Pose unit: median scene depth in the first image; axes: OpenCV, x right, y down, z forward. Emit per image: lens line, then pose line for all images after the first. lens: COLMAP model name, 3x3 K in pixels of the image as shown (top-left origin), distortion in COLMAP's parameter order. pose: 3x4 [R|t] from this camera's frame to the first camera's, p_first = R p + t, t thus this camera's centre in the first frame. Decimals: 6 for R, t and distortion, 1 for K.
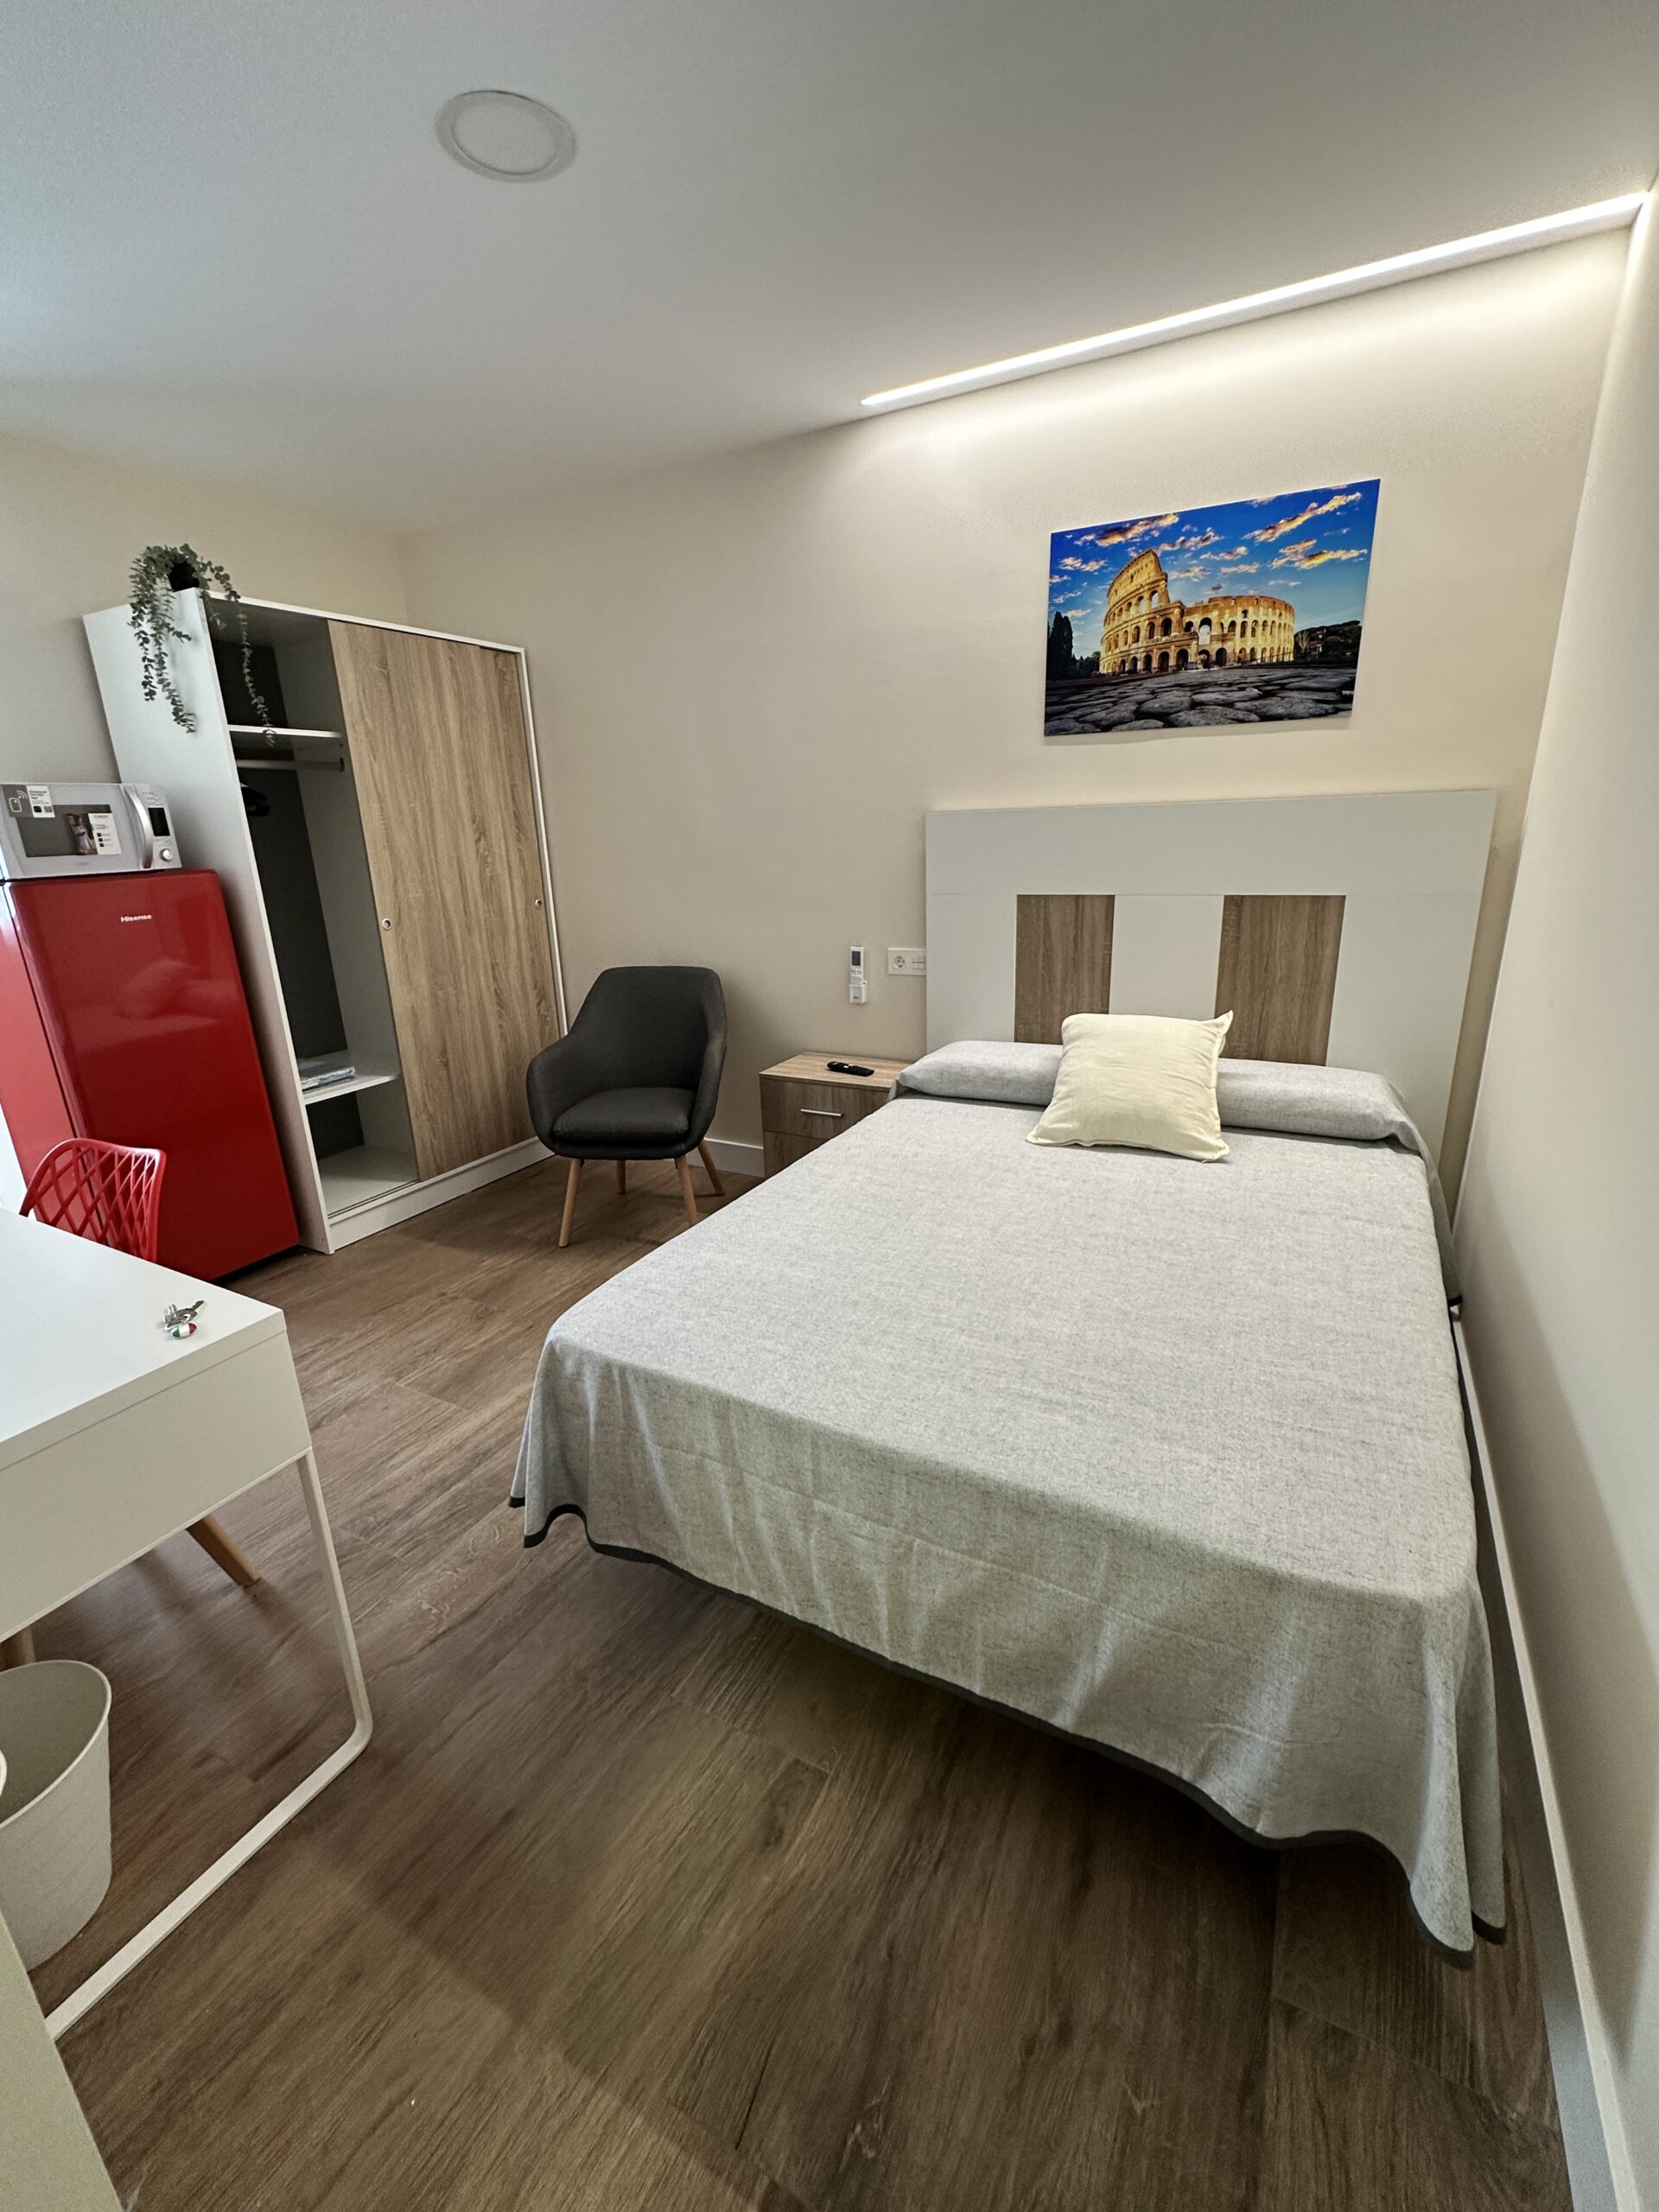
lens RADIAL K [[943.7, 0, 829.5], [0, 943.7, 1106.0], [0, 0, 1]] dist [-0.003175, -0.000129]
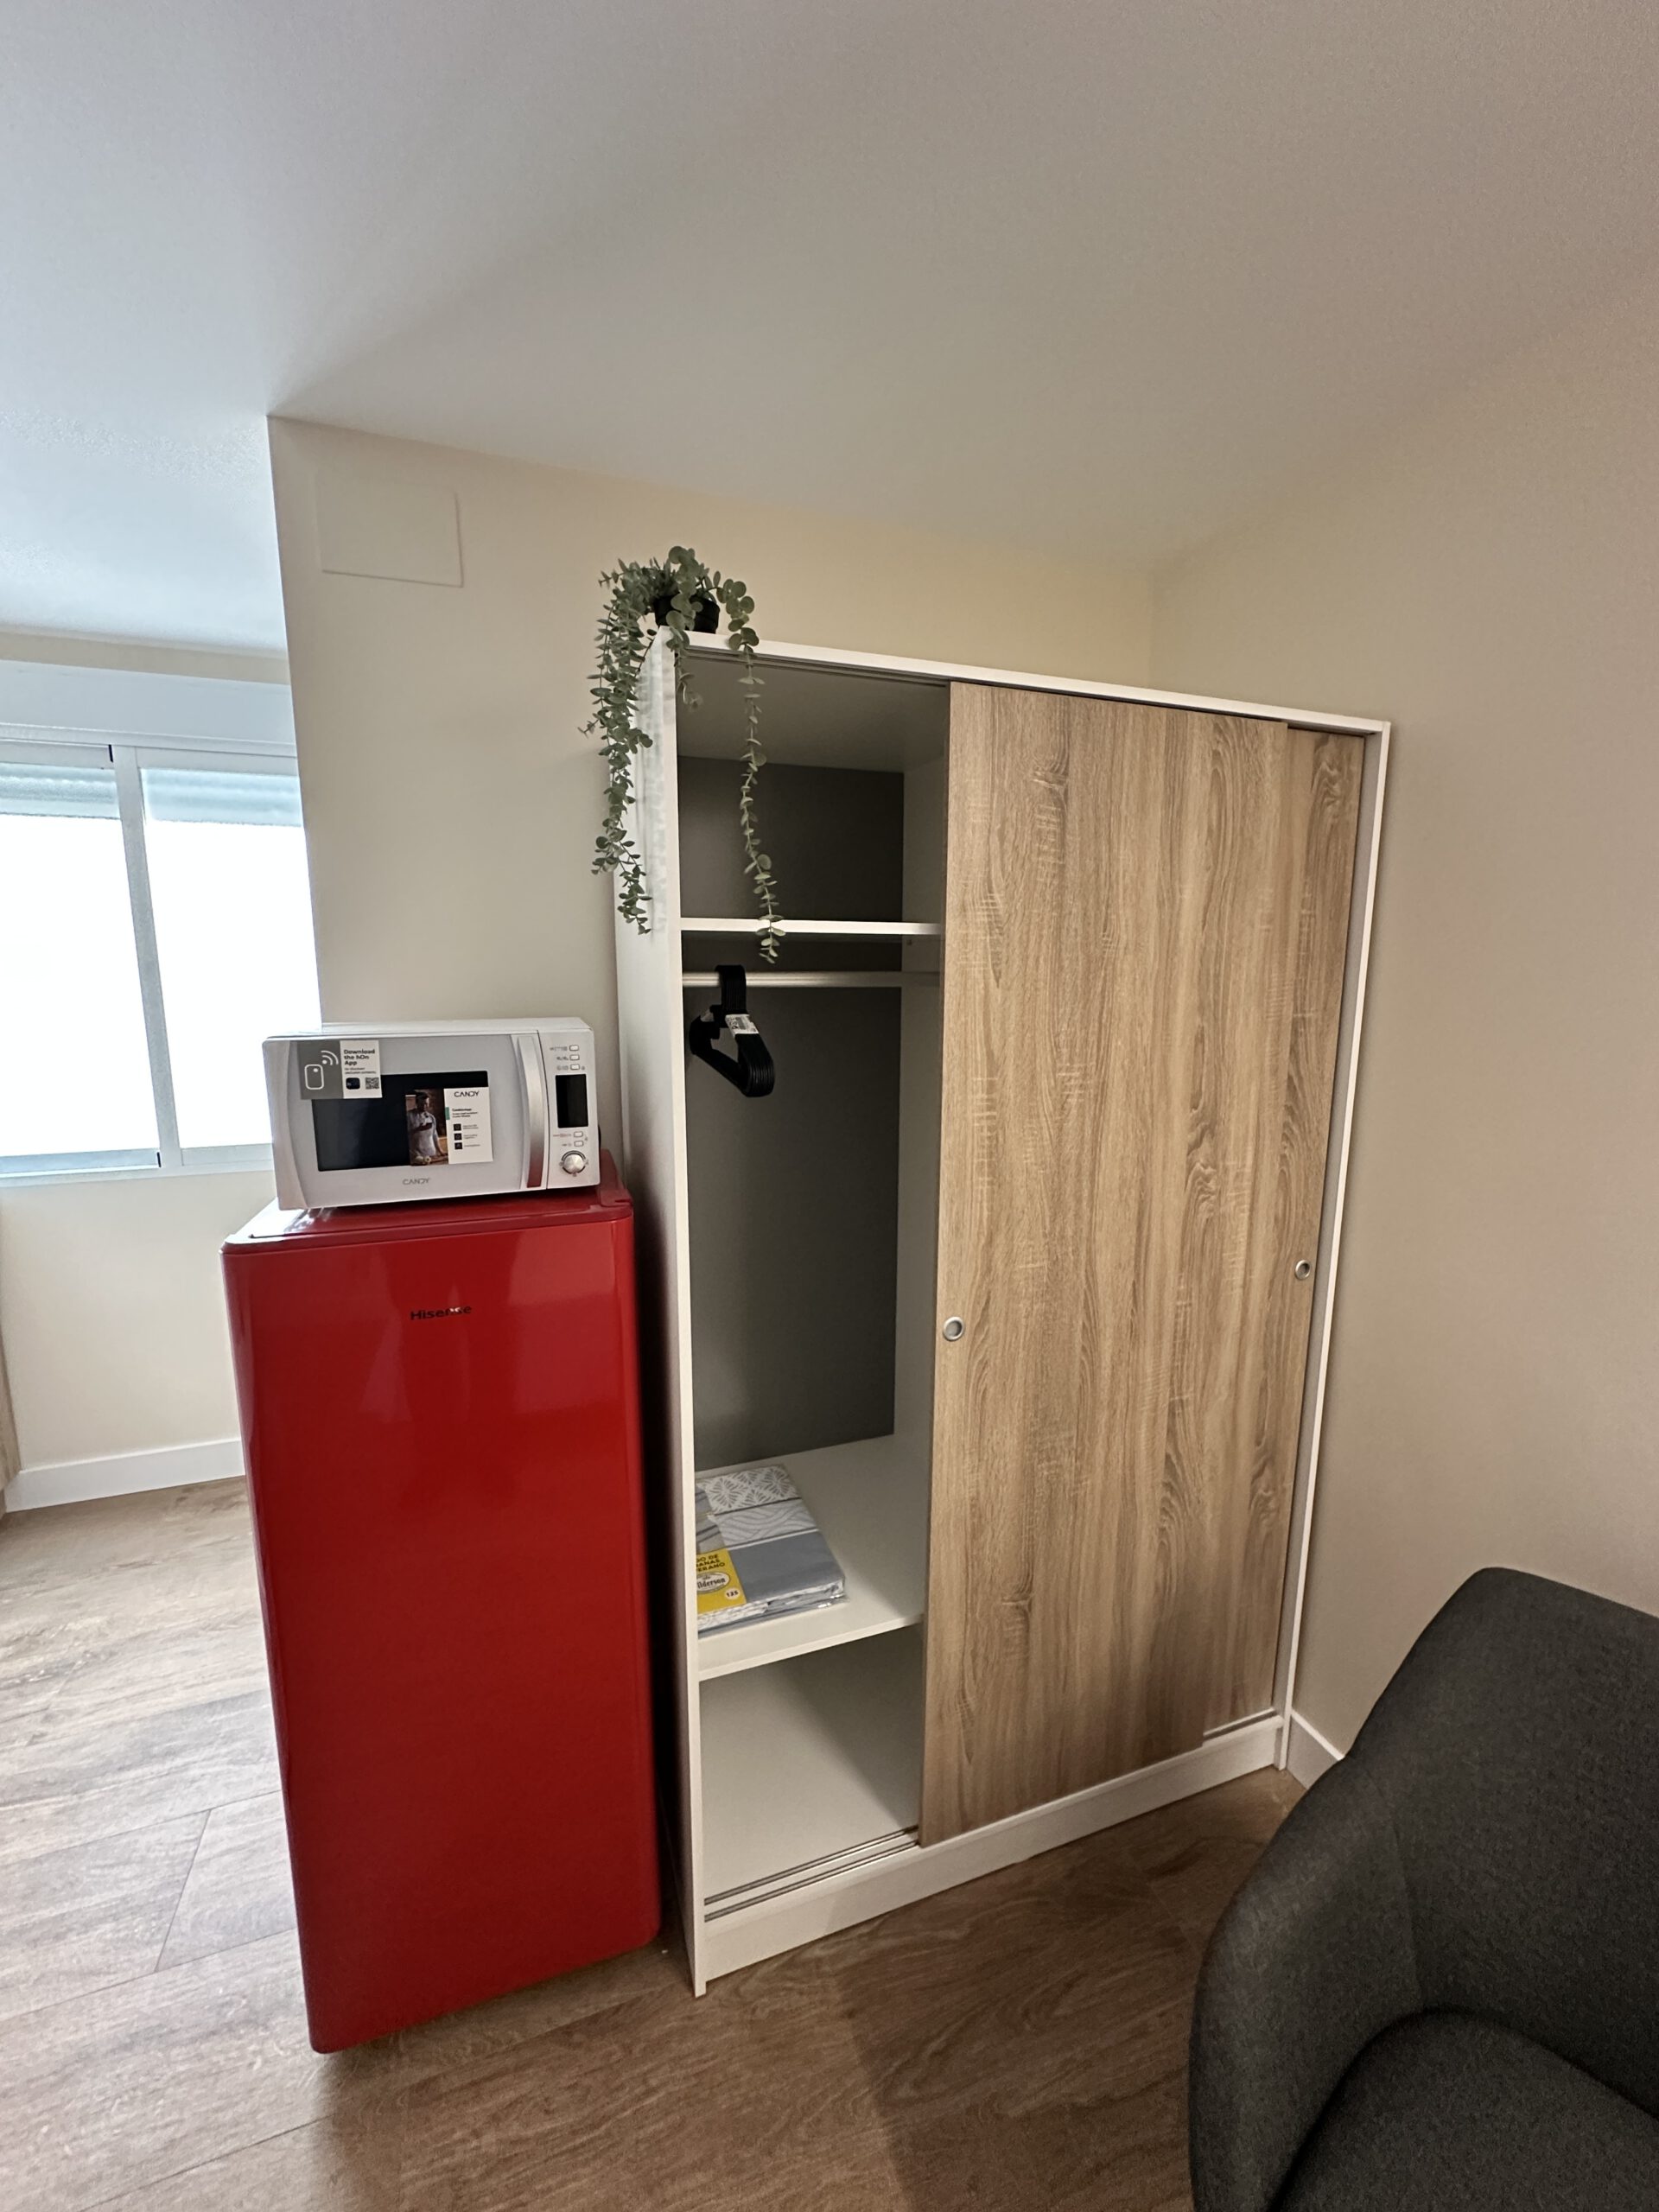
lens RADIAL K [[881.8, 0, 826.9], [0, 881.8, 1104.2], [0, 0, 1]] dist [-0.002827, 0.000808]
pose [[0.743187, 0.138768, -0.654535, -0.240832], [-0.220190, 0.974491, -0.043411, -0.253238], [0.631814, 0.176384, 0.754784, 0.593777]]
